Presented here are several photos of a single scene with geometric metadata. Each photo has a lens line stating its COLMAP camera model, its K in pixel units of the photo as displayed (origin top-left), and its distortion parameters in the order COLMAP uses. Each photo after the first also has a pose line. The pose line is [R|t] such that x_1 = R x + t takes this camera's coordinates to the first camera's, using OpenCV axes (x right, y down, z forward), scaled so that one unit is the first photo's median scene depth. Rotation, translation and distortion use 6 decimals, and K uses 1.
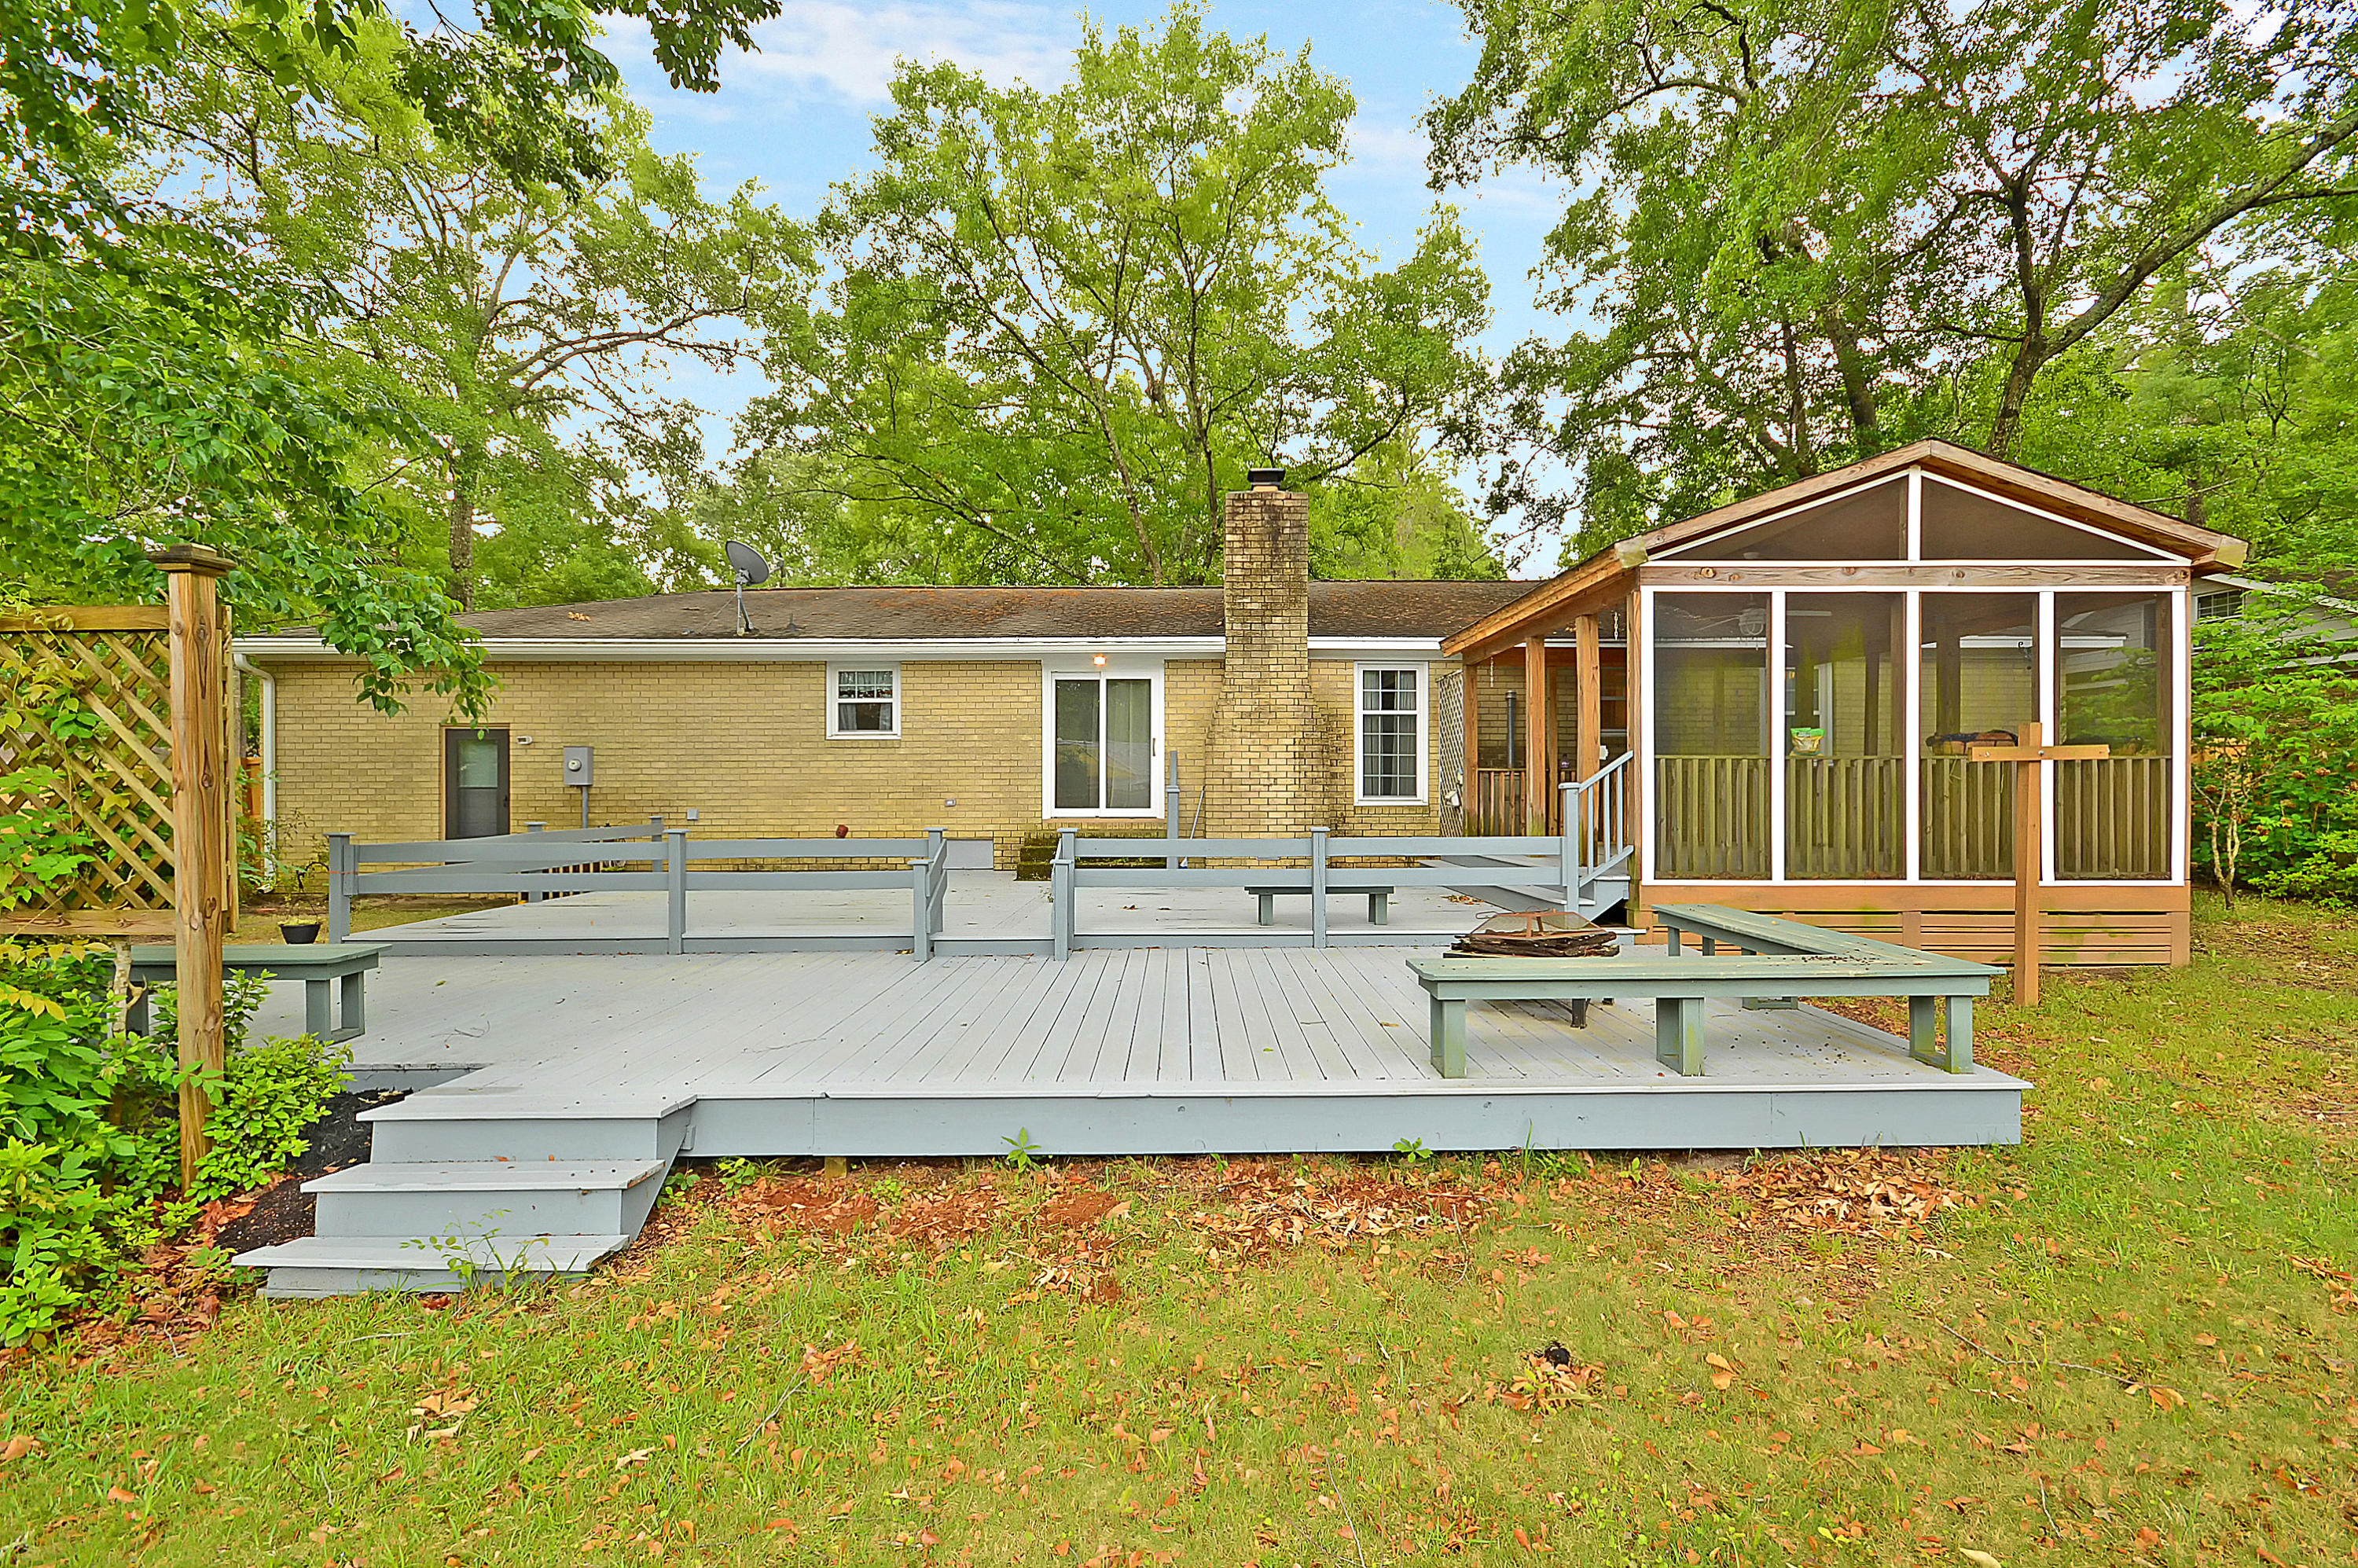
lens RADIAL K [[1071.9, 0, 1175.7], [0, 1071.9, 798.8], [0, 0, 1]] dist [0.001641, 0.000260]
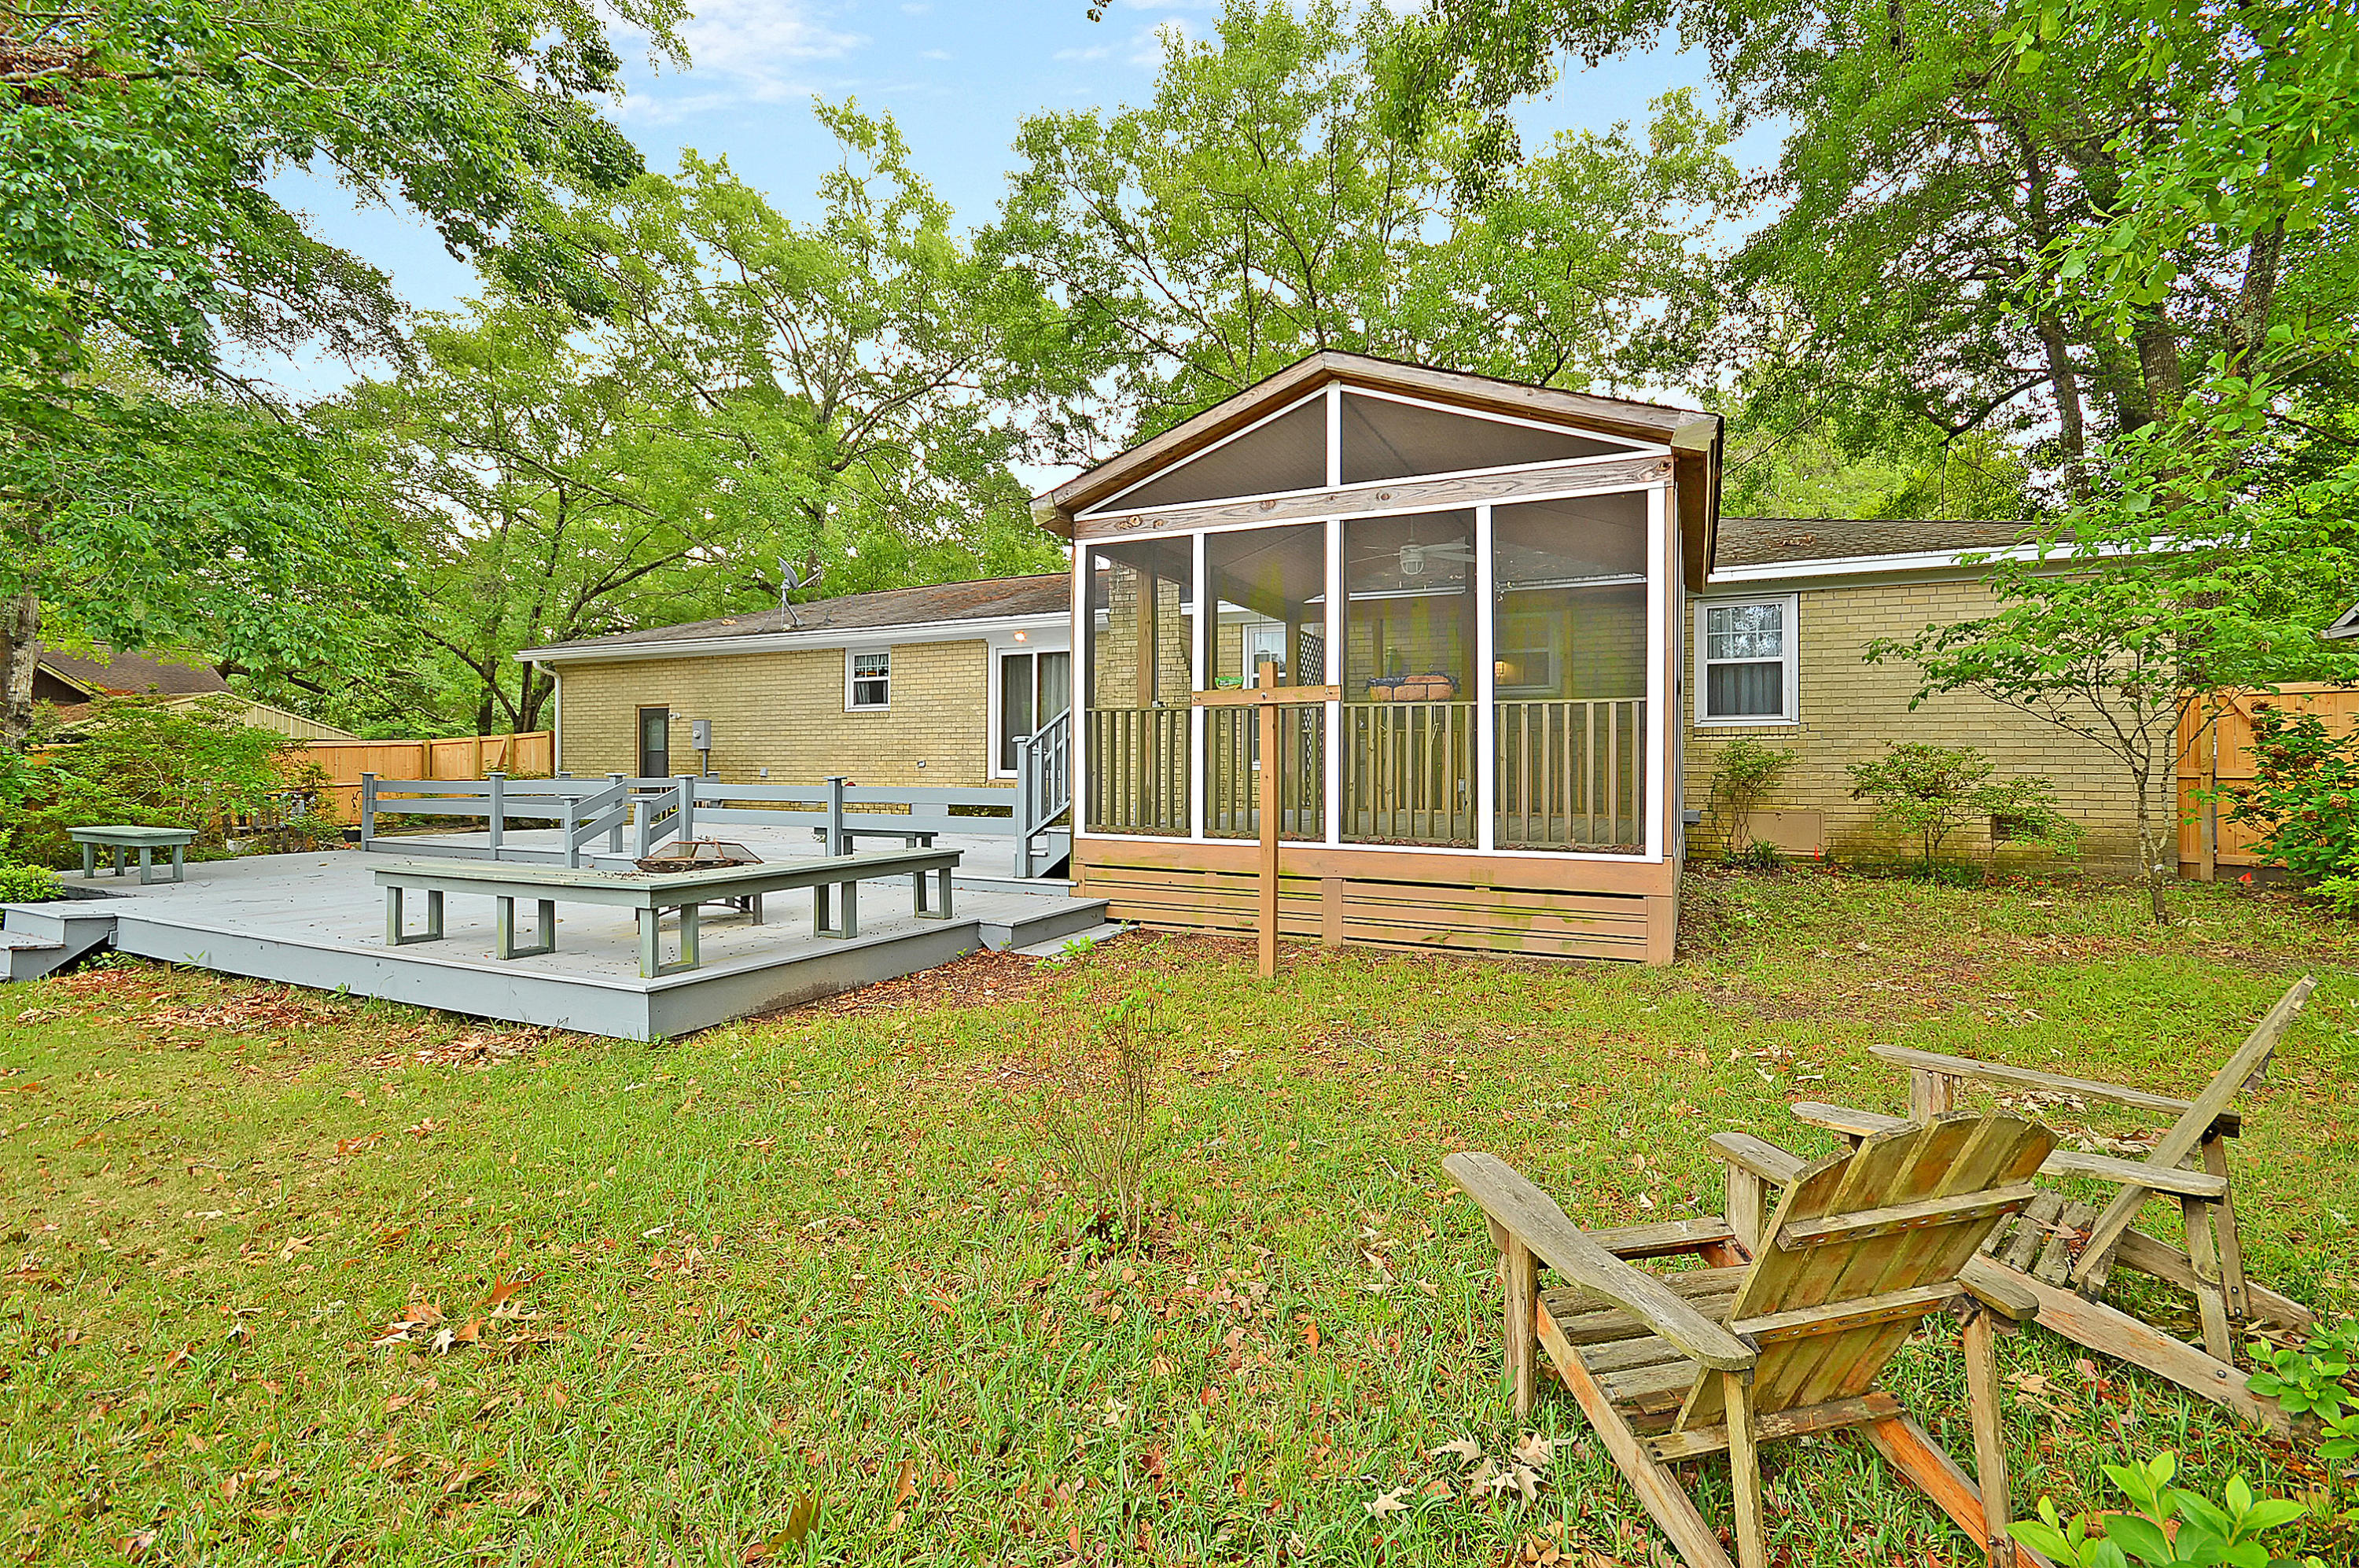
lens RADIAL K [[1035.5, 0, 1179.6], [0, 1035.5, 759.7], [0, 0, 1]] dist [0.000014, 0.000044]
pose [[0.905089, 0.002055, -0.425217, 0.869141], [-0.007051, 0.999923, -0.010175, 0.014654], [0.425164, 0.012207, 0.905034, 0.153180]]
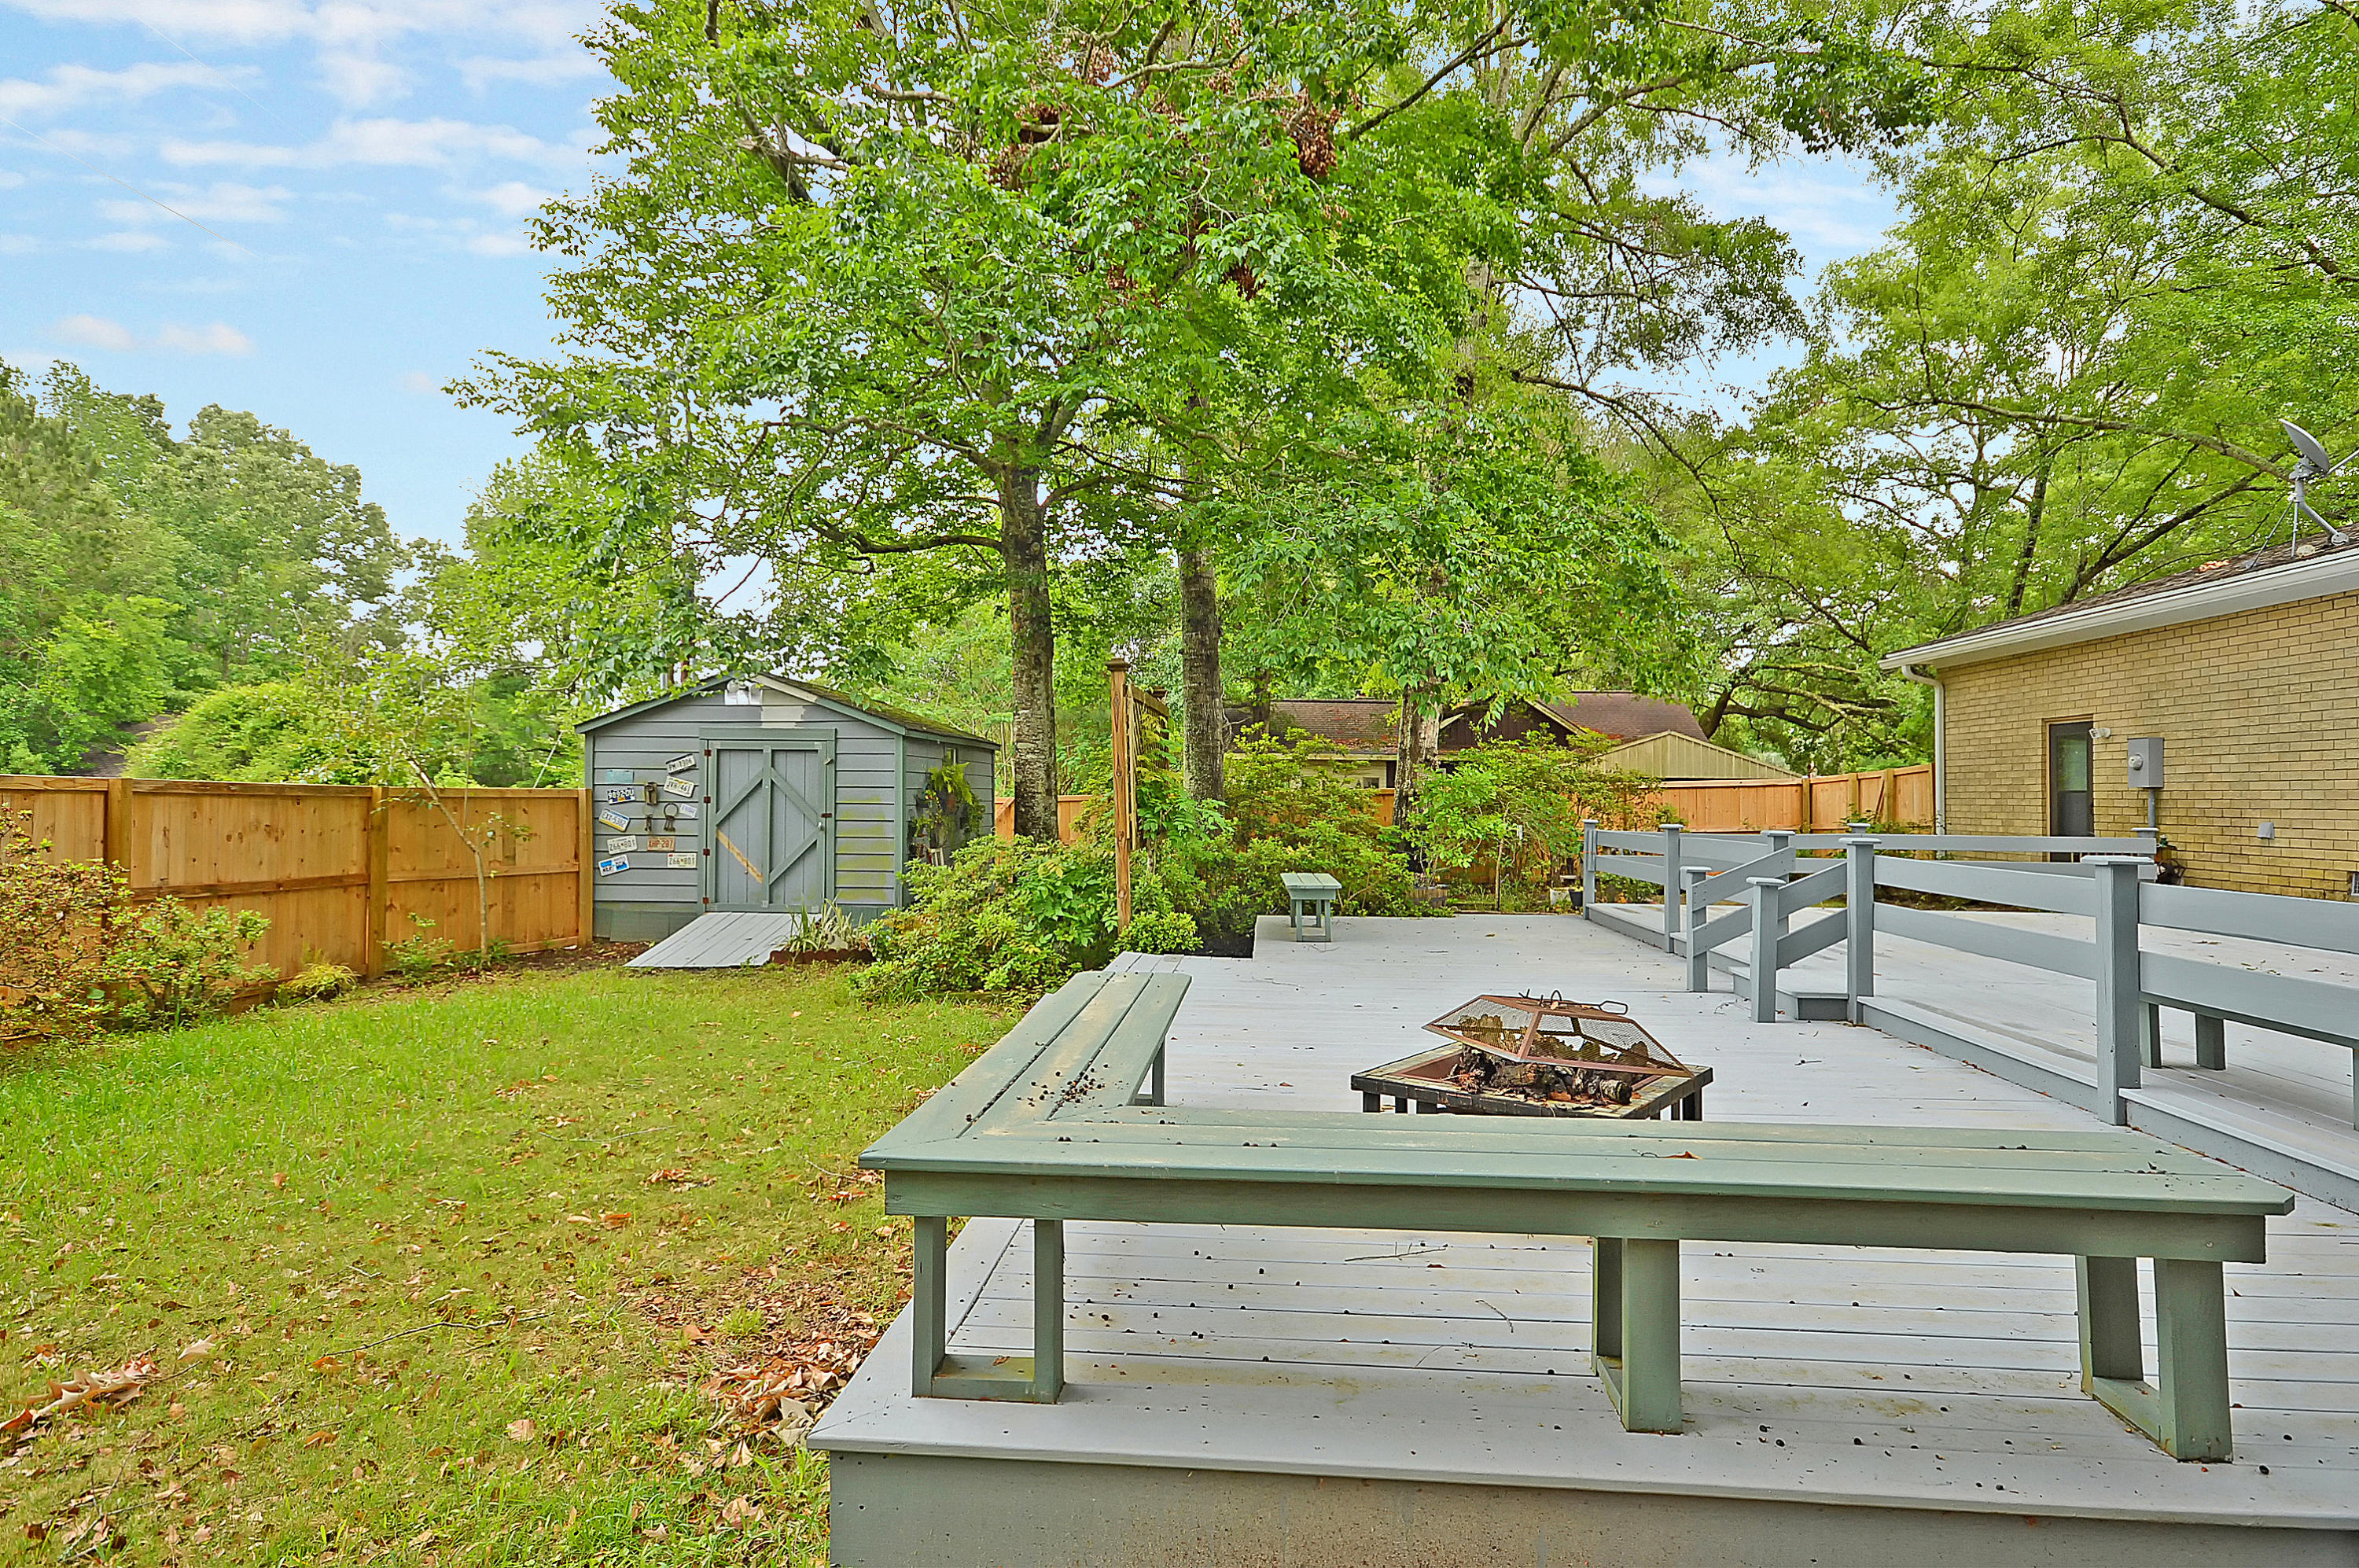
lens RADIAL K [[1219.5, 0, 1179.5], [0, 1219.5, 784.0], [0, 0, 1]] dist [0.002313, 0.000309]
pose [[-0.075089, -0.008117, -0.997144, 0.620891], [-0.017317, 0.999827, -0.006835, 0.003664], [0.997026, 0.016755, -0.075217, 0.617560]]
